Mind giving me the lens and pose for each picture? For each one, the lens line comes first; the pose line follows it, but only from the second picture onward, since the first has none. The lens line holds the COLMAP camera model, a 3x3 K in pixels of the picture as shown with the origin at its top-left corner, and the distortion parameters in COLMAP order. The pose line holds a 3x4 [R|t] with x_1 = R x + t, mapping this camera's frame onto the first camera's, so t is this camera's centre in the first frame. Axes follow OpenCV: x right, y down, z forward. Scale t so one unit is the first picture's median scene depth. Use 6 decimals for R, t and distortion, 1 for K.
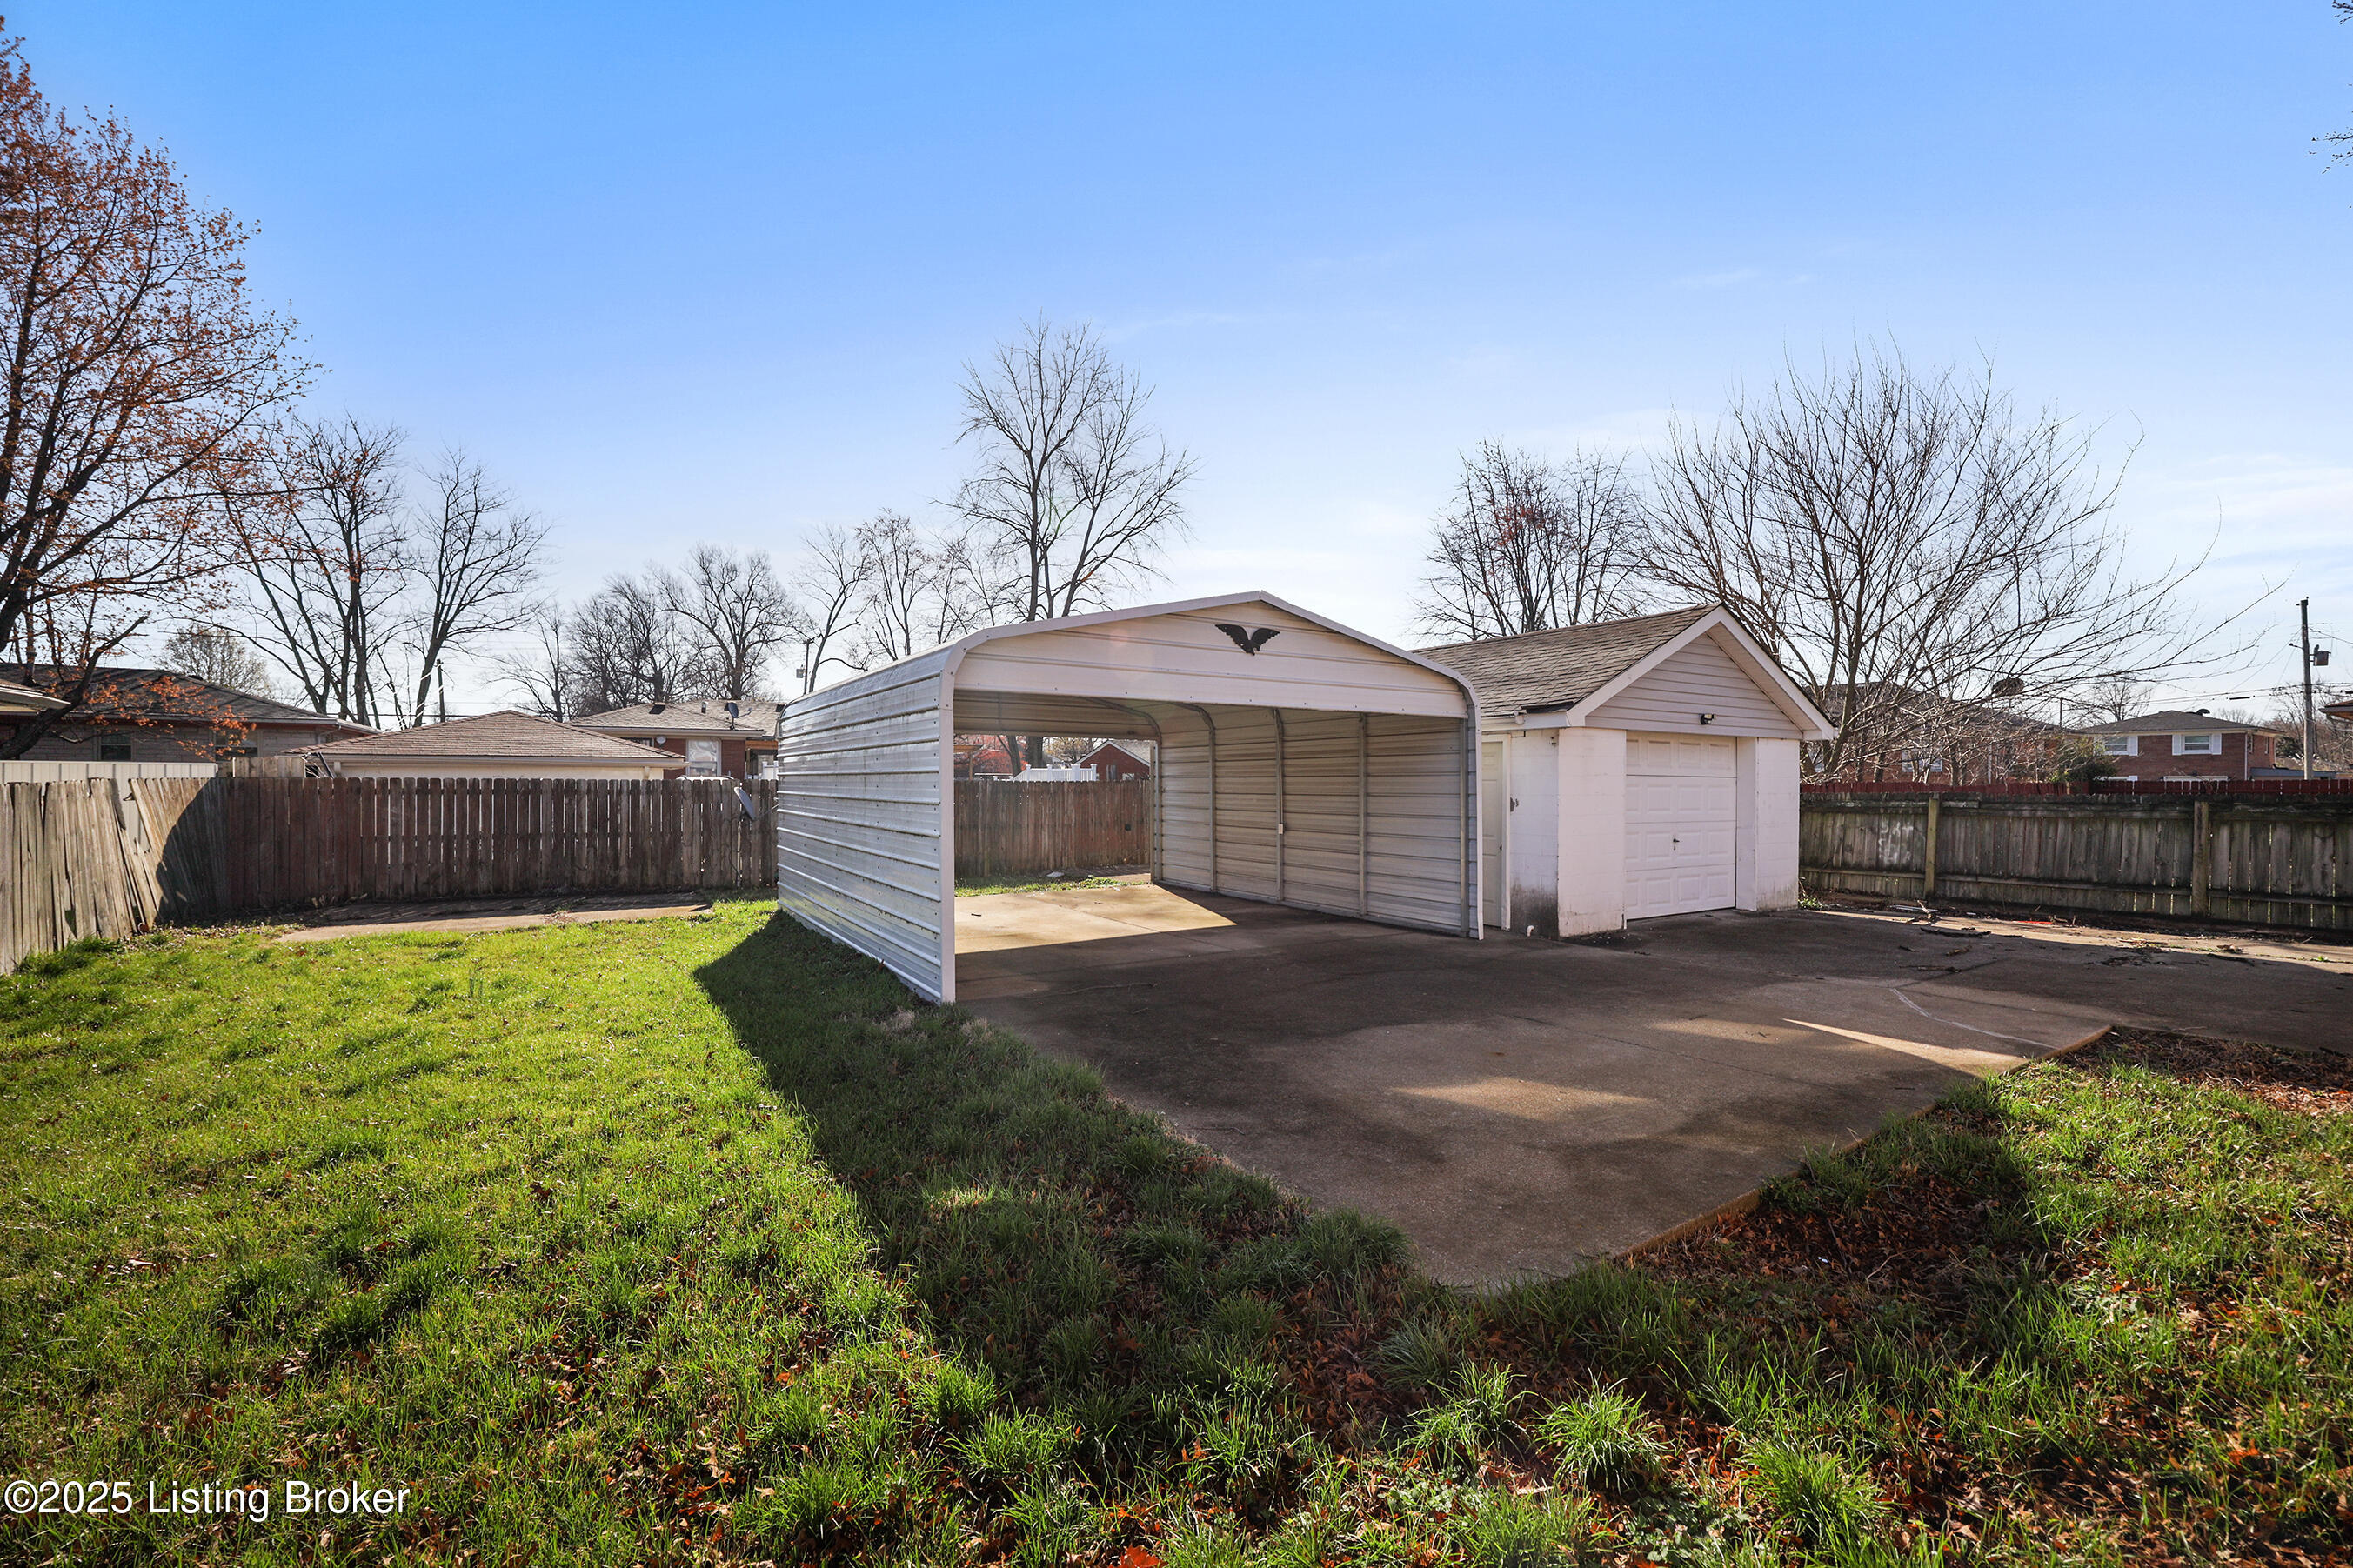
lens RADIAL K [[958.2, 0, 1185.2], [0, 958.2, 780.7], [0, 0, 1]] dist [-0.004450, 0.000432]
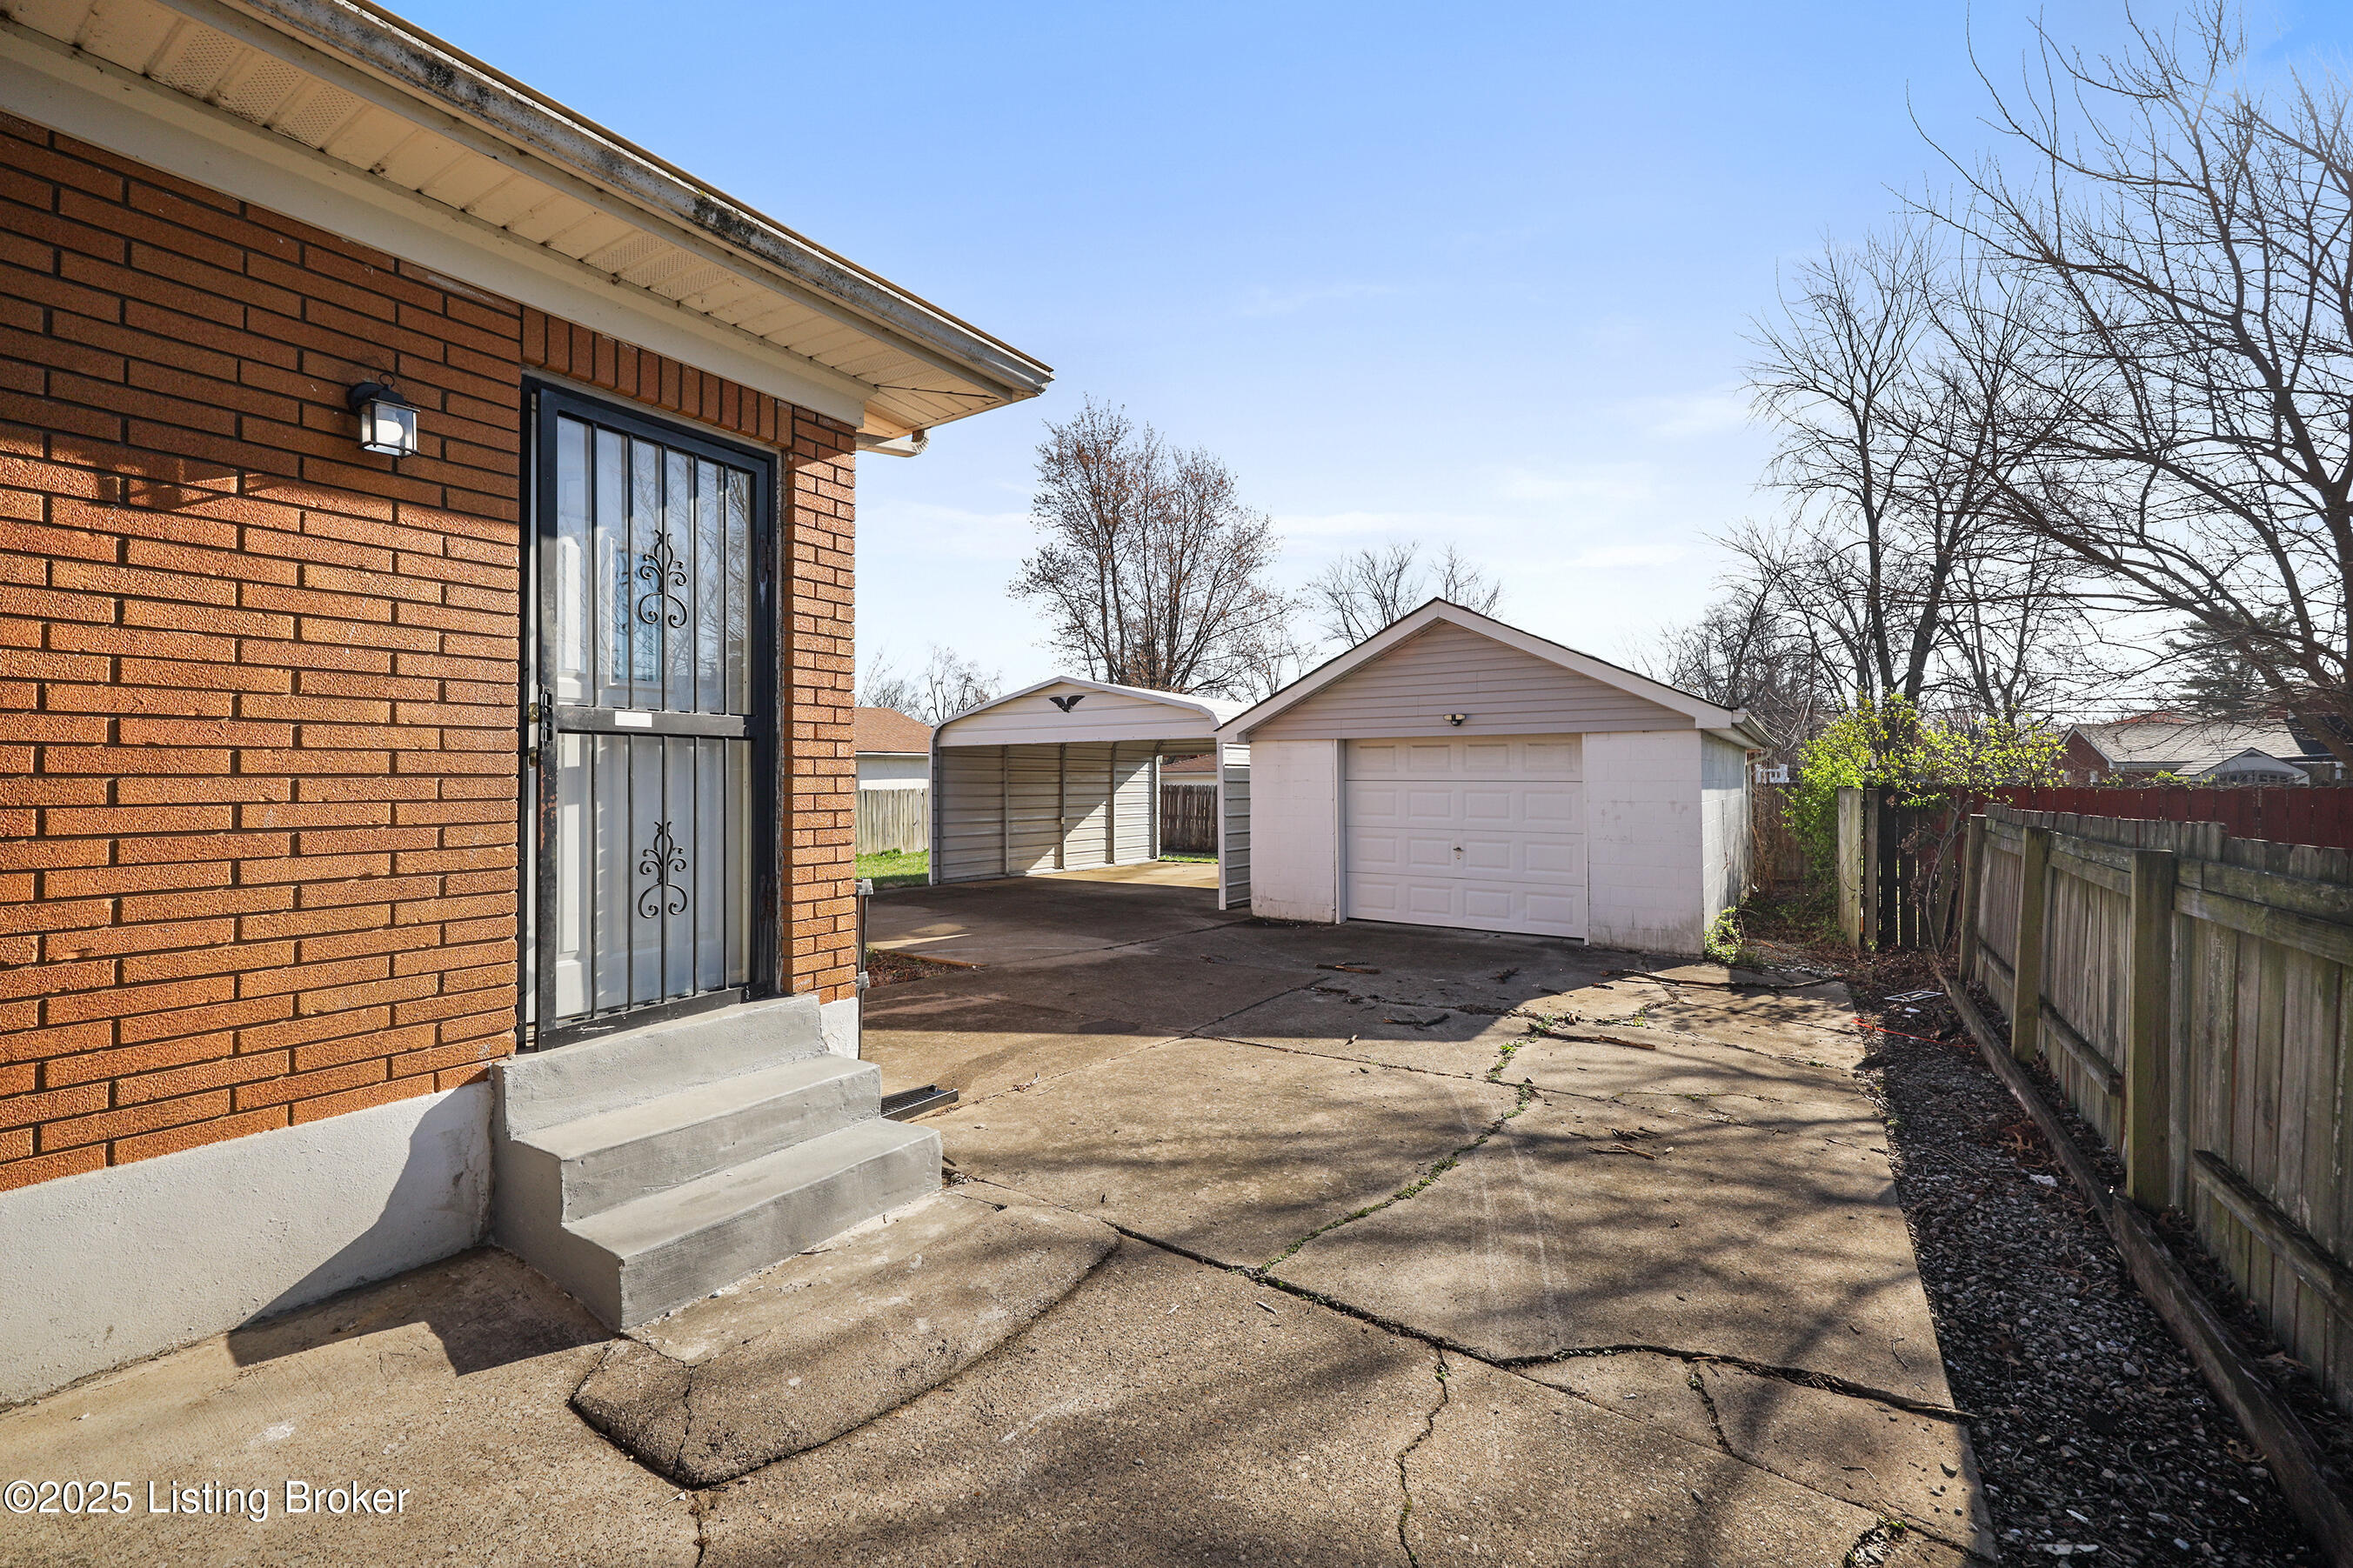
lens RADIAL K [[958.2, 0, 1181.9], [0, 958.2, 773.6], [0, 0, 1]] dist [-0.004450, 0.000432]
pose [[0.398710, -0.013256, -0.916981, 0.951412], [0.003910, 0.999911, -0.012755, -0.000600], [0.917069, 0.001500, 0.398727, 0.283766]]
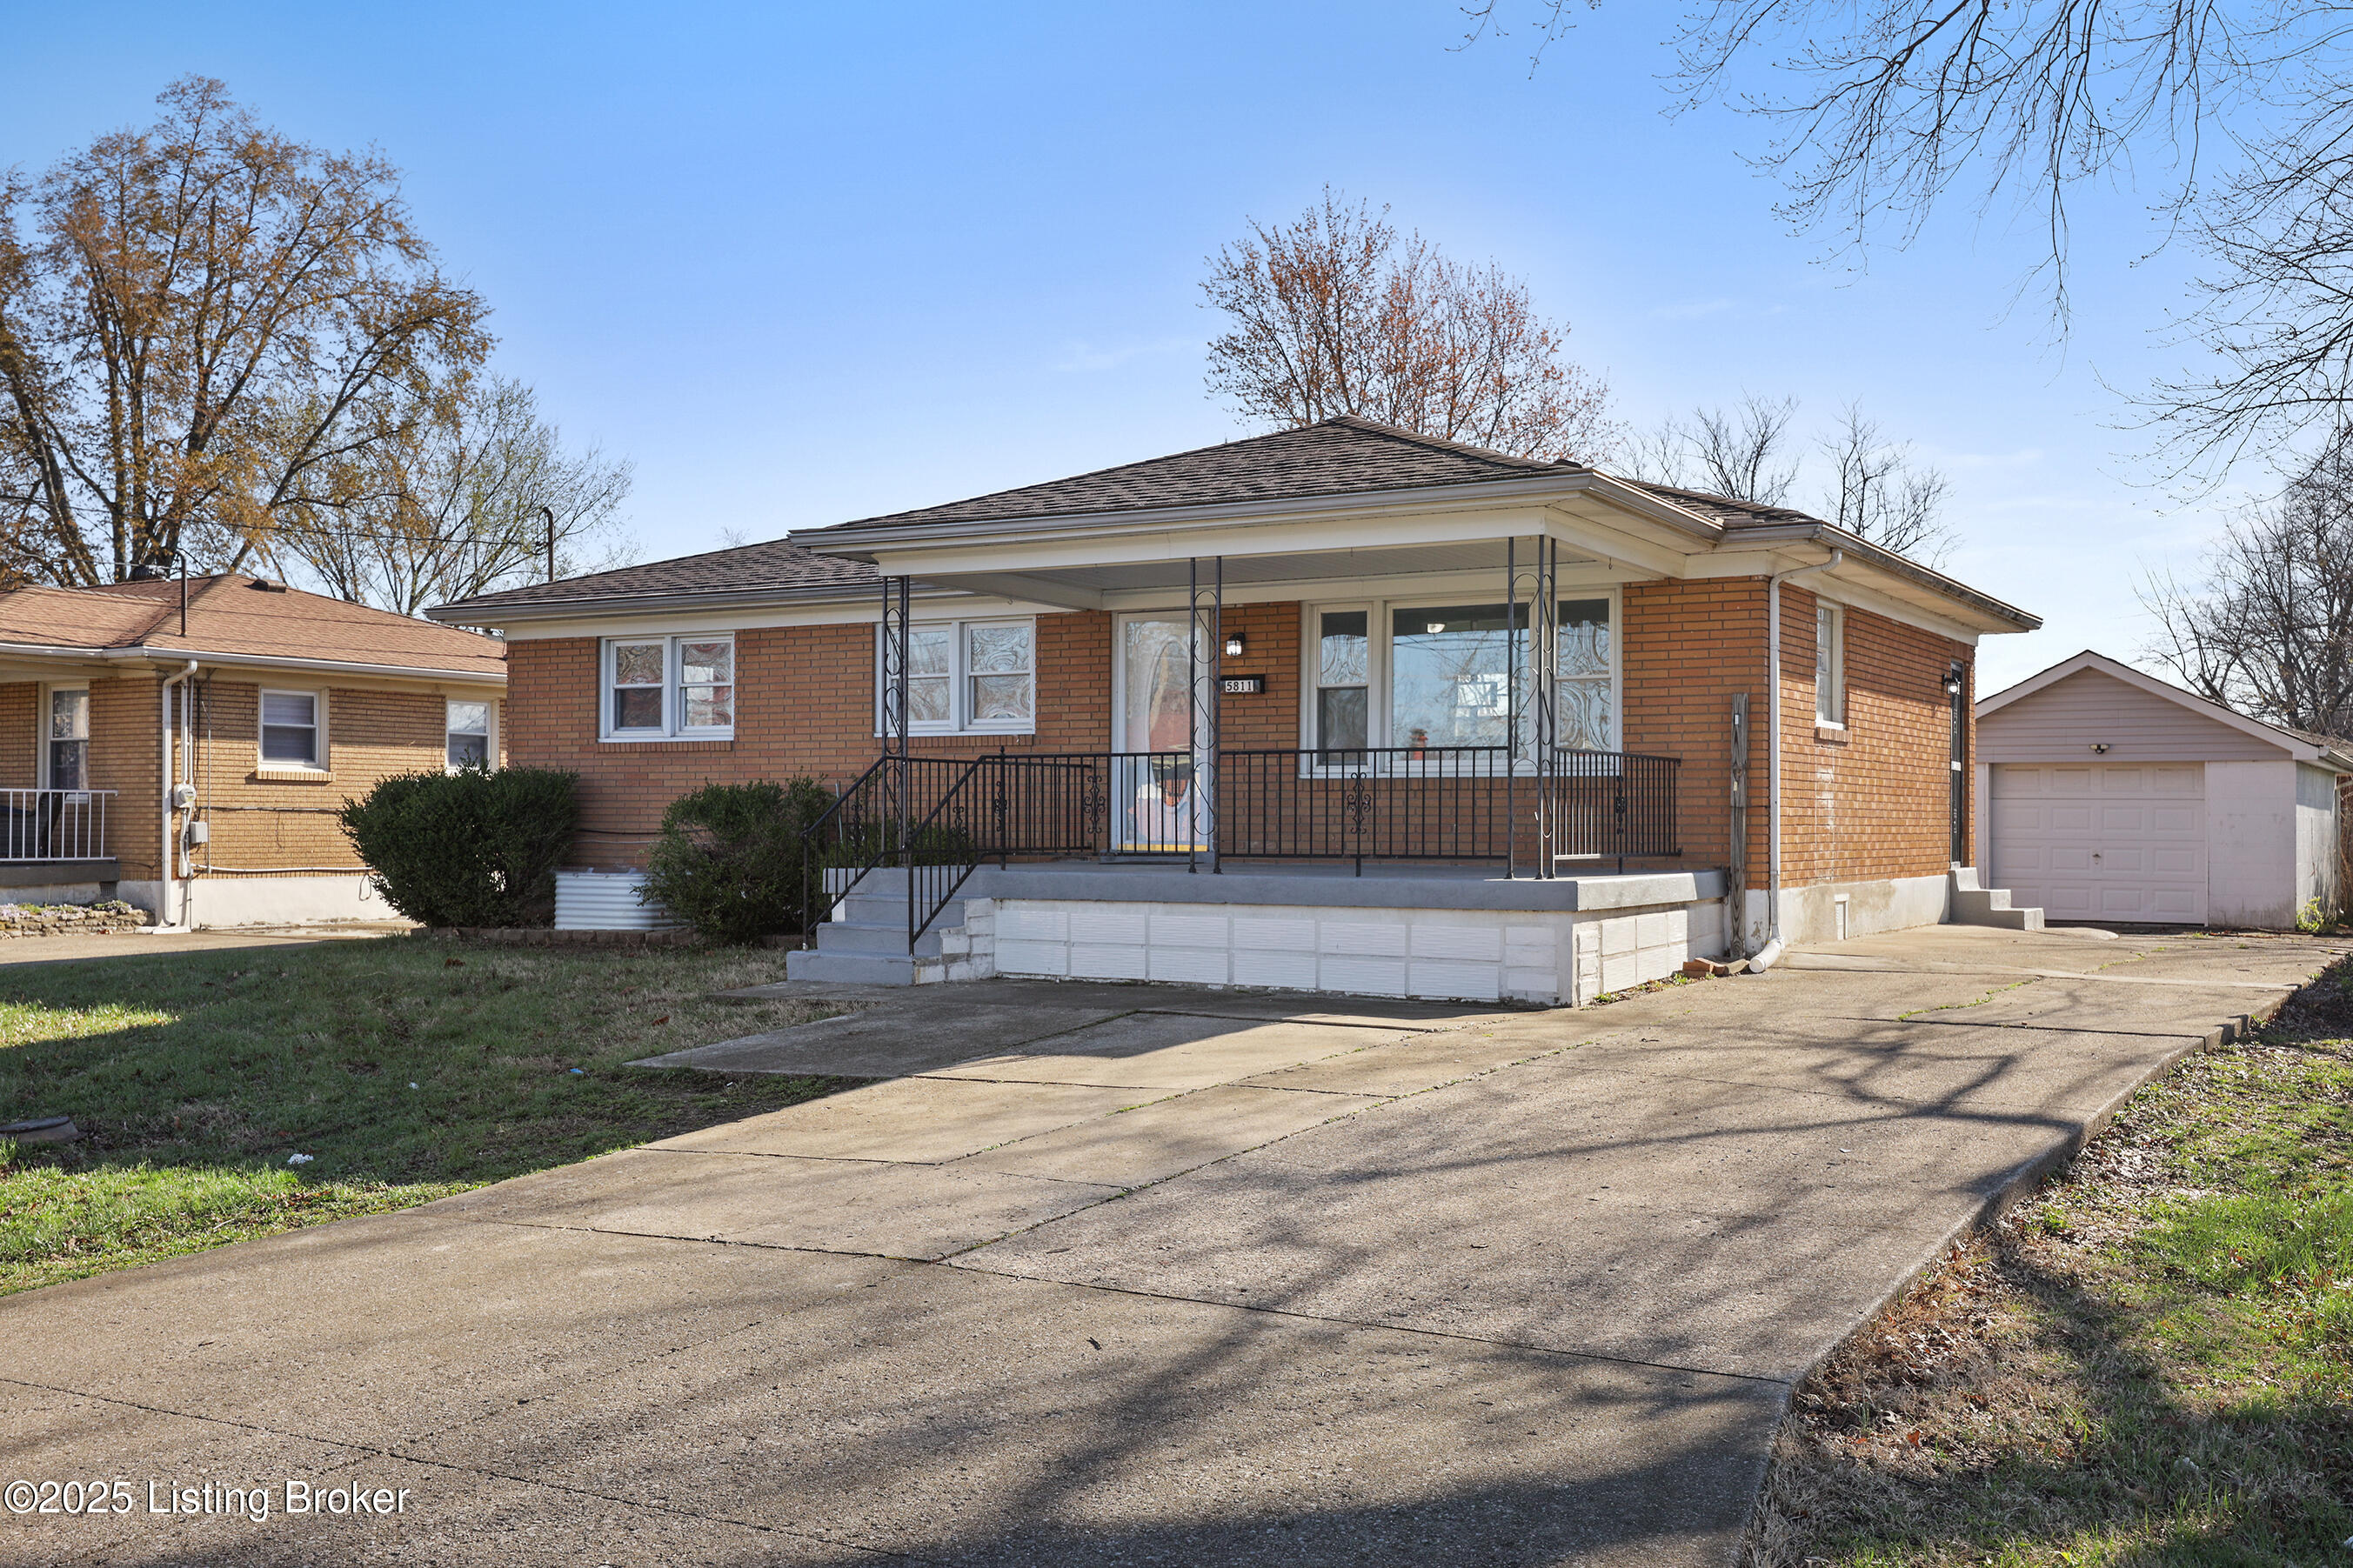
lens RADIAL K [[2311.6, 0, 1148.7], [0, 2311.6, 839.2], [0, 0, 1]] dist [-0.013477, 0.000000]
pose [[0.439971, -0.000071, -0.898012, 1.848232], [-0.003586, 0.999992, -0.001836, 0.038879], [0.898005, 0.004028, 0.439968, -0.899493]]
